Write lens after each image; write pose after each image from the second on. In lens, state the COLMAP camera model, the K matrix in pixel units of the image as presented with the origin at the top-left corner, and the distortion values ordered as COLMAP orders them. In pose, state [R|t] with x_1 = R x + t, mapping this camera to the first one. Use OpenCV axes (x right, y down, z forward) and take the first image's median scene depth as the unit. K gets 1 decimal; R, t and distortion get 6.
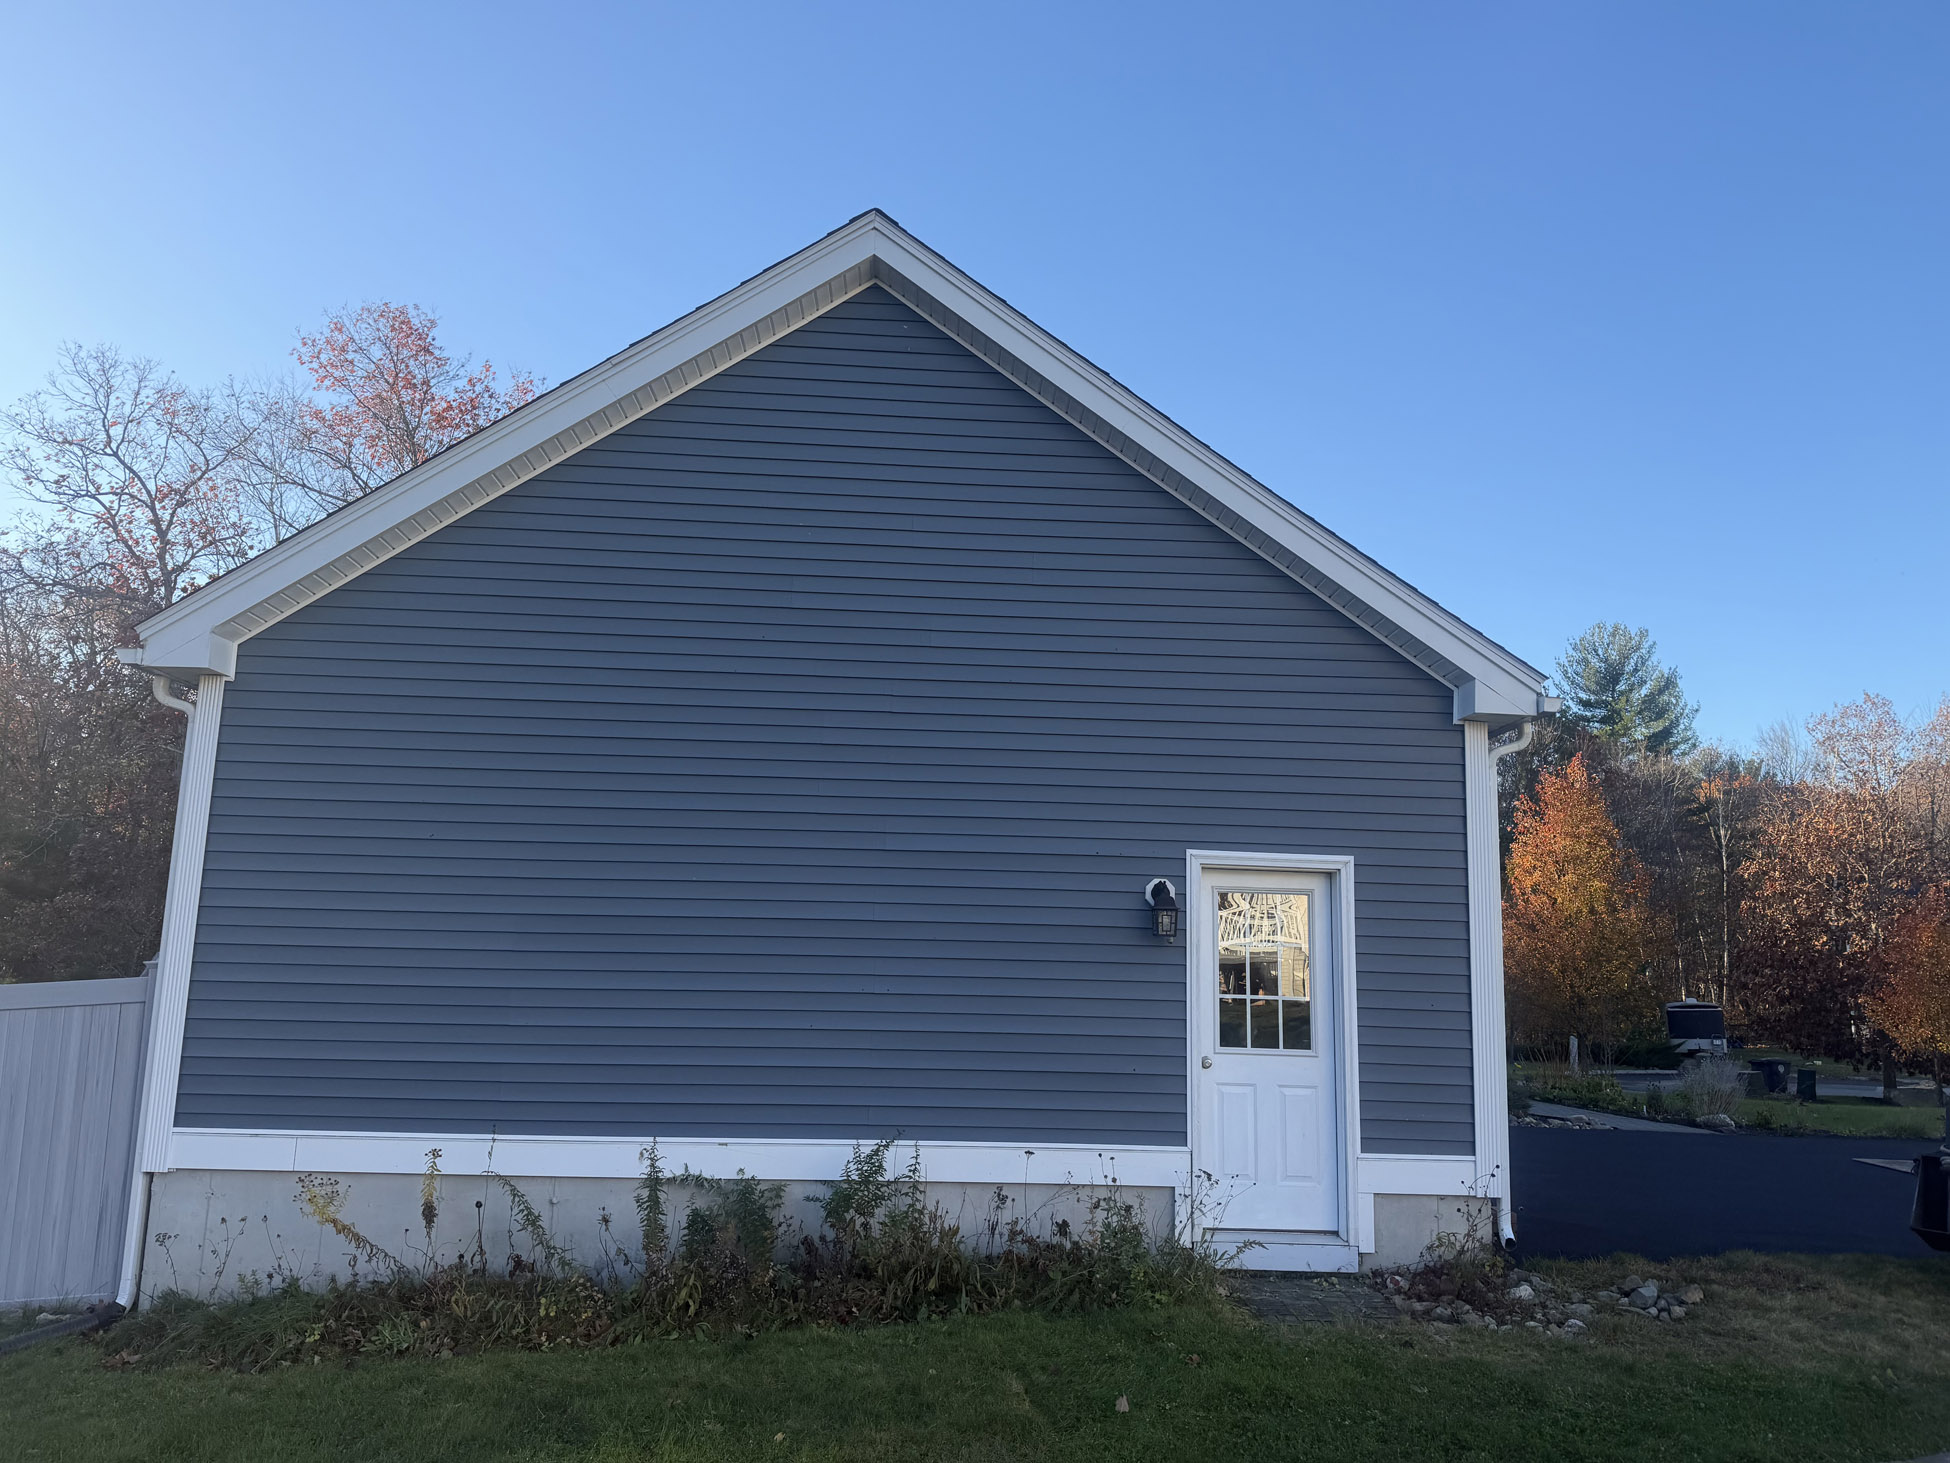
lens RADIAL K [[1382.7, 0, 986.2], [0, 1382.7, 733.9], [0, 0, 1]] dist [0.093043, -0.141094]
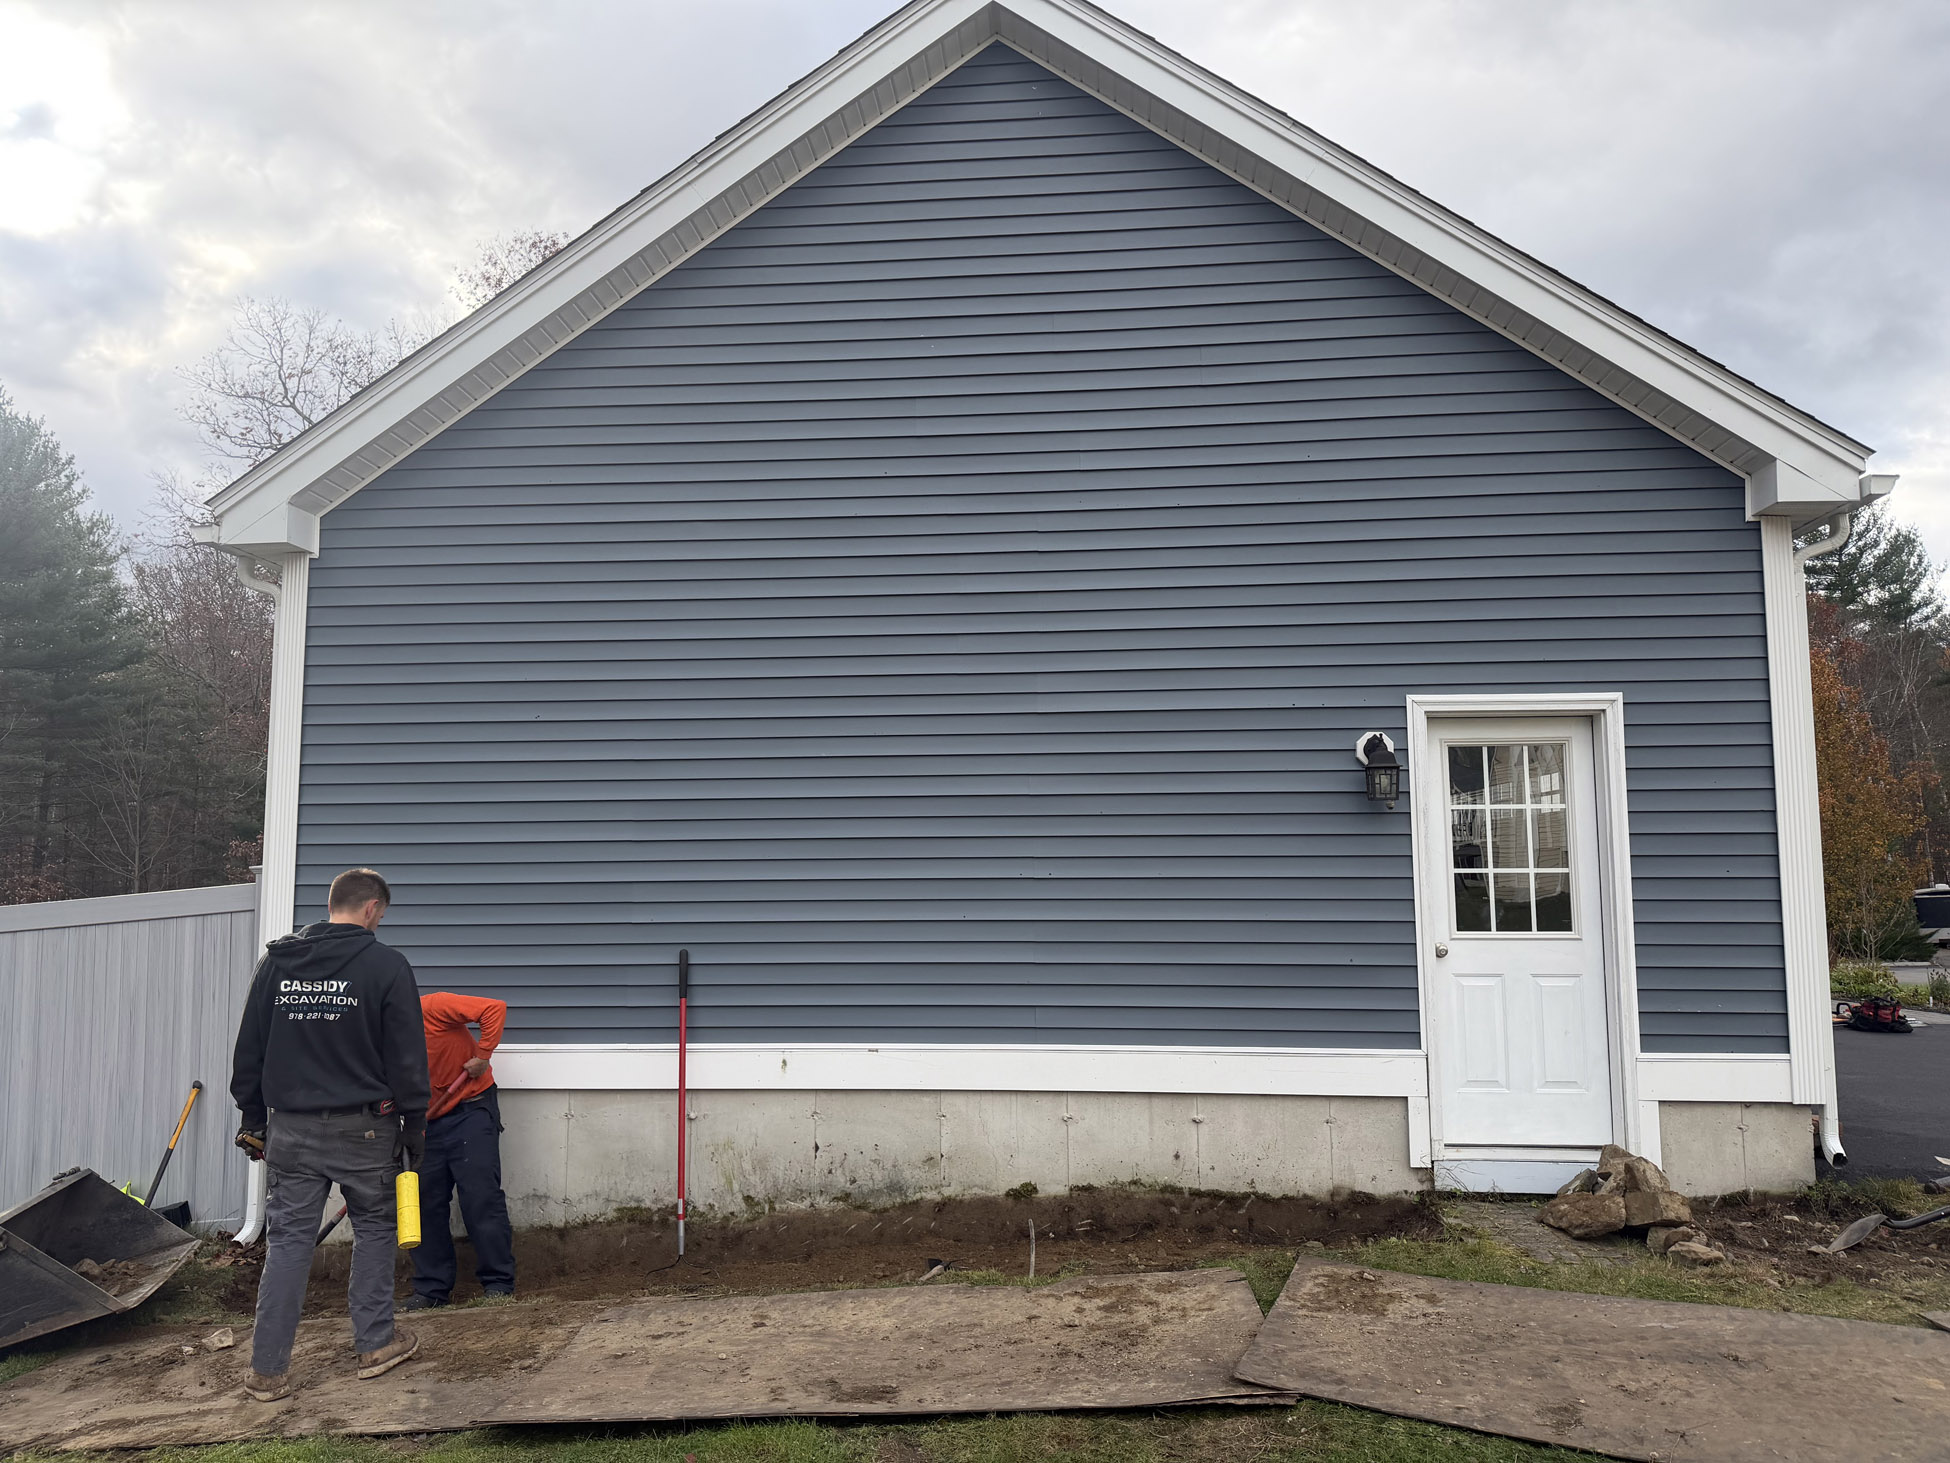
lens RADIAL K [[1379.9, 0, 973.6], [0, 1379.9, 731.2], [0, 0, 1]] dist [0.059028, -0.100280]
pose [[0.990217, -0.044944, -0.132099, -0.001900], [0.052449, 0.997168, 0.053898, 0.047427], [0.129303, -0.060300, 0.989770, 0.155306]]
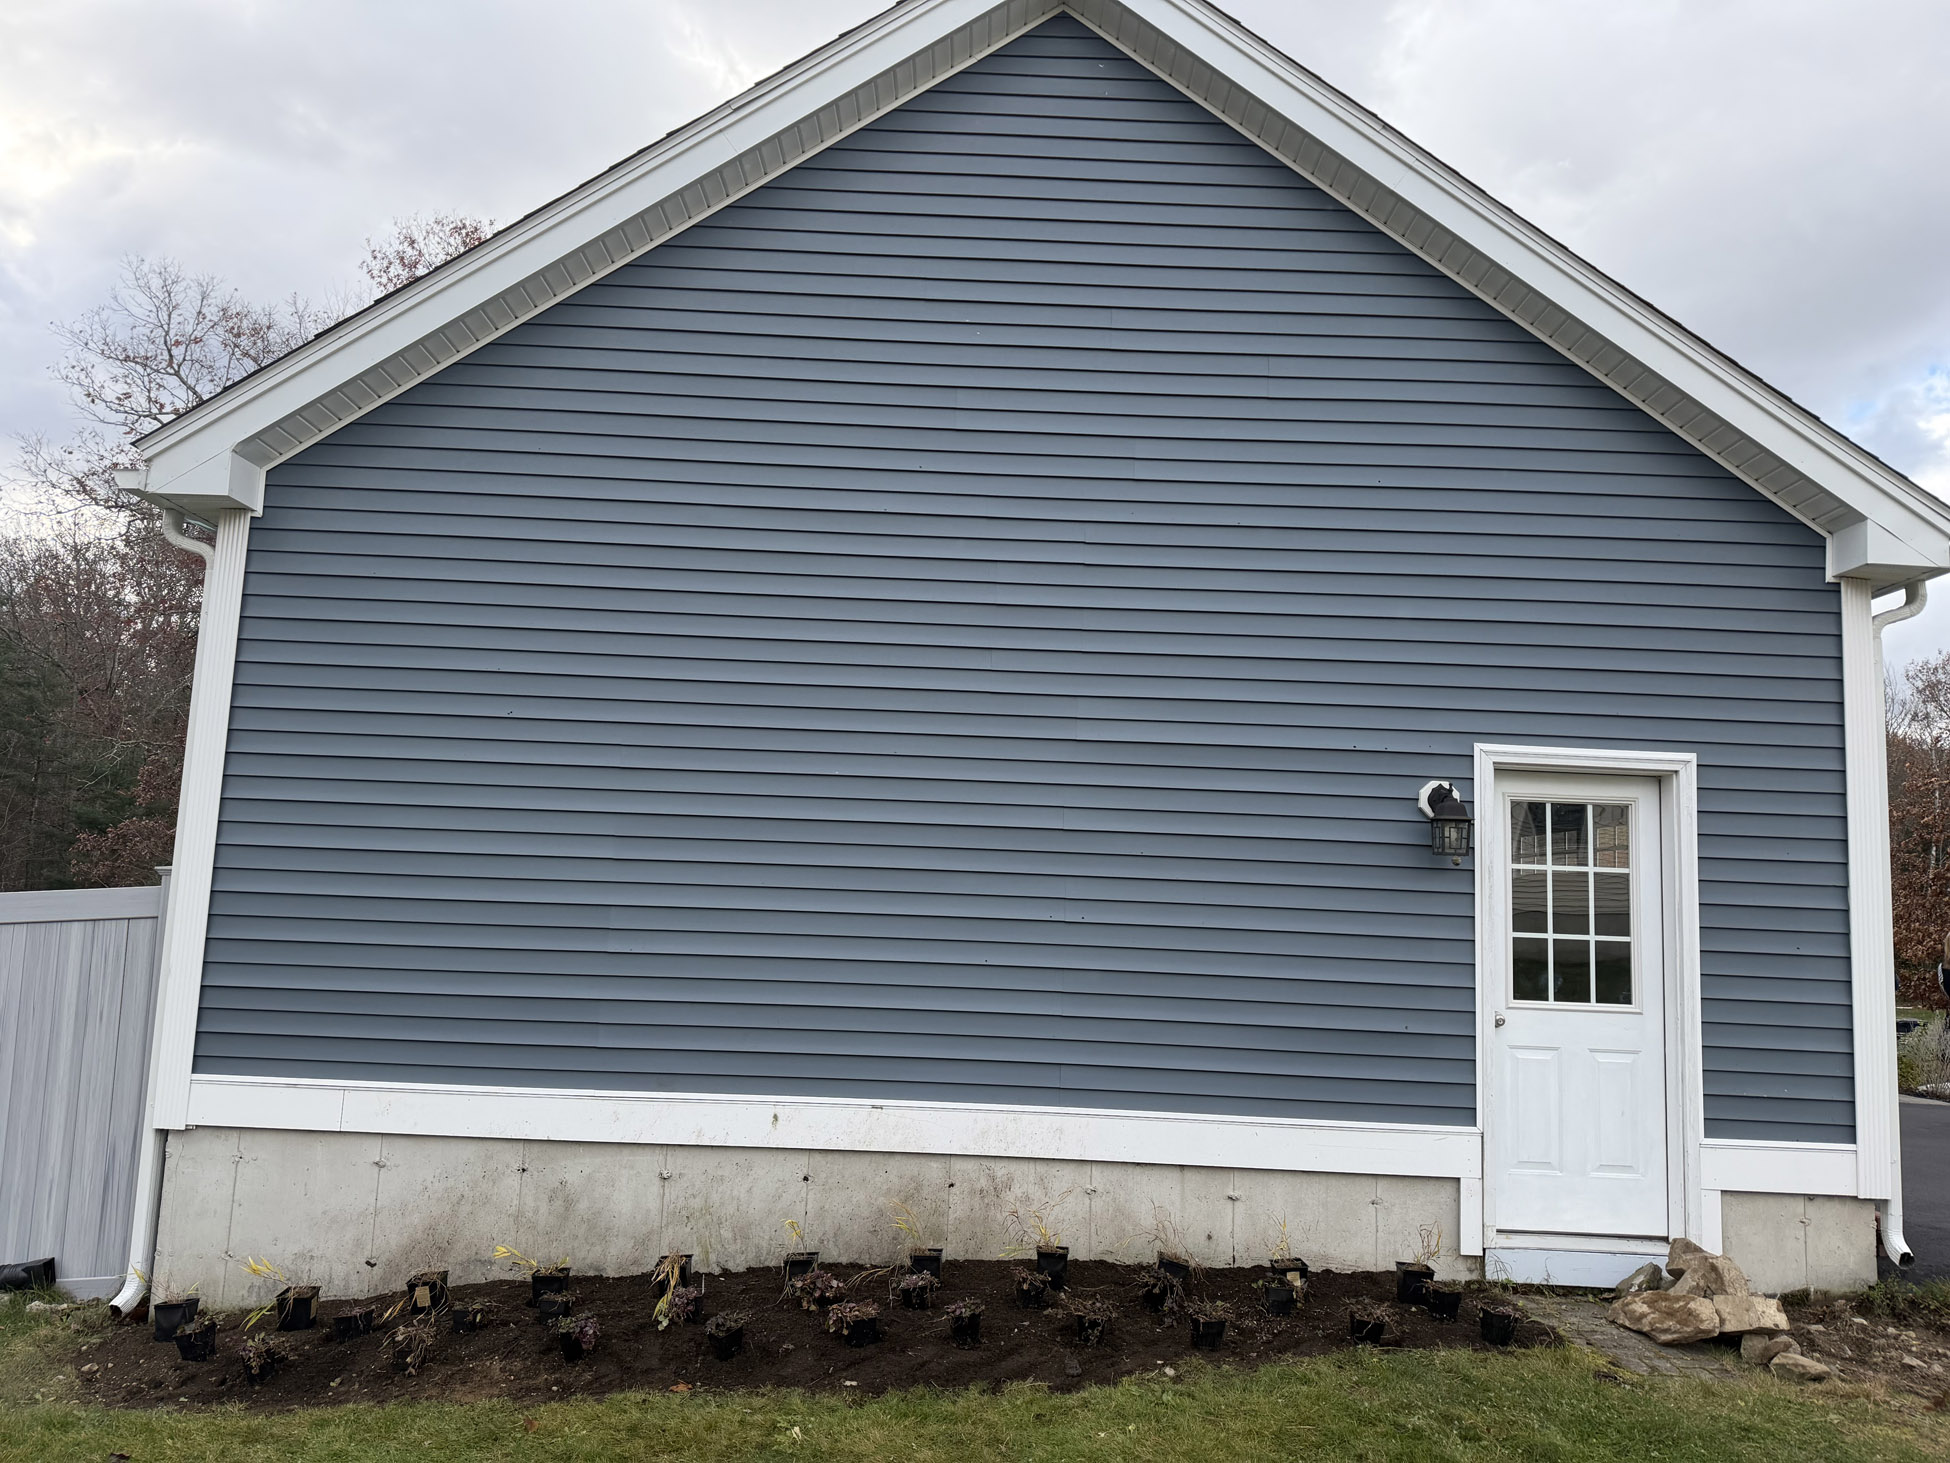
lens RADIAL K [[1371.6, 0, 974.3], [0, 1371.6, 736.6], [0, 0, 1]] dist [0.027897, -0.037614]
pose [[0.999047, 0.009429, -0.042627, -0.099501], [-0.007791, 0.999231, 0.038429, 0.053152], [0.042956, -0.038061, 0.998352, 0.234254]]
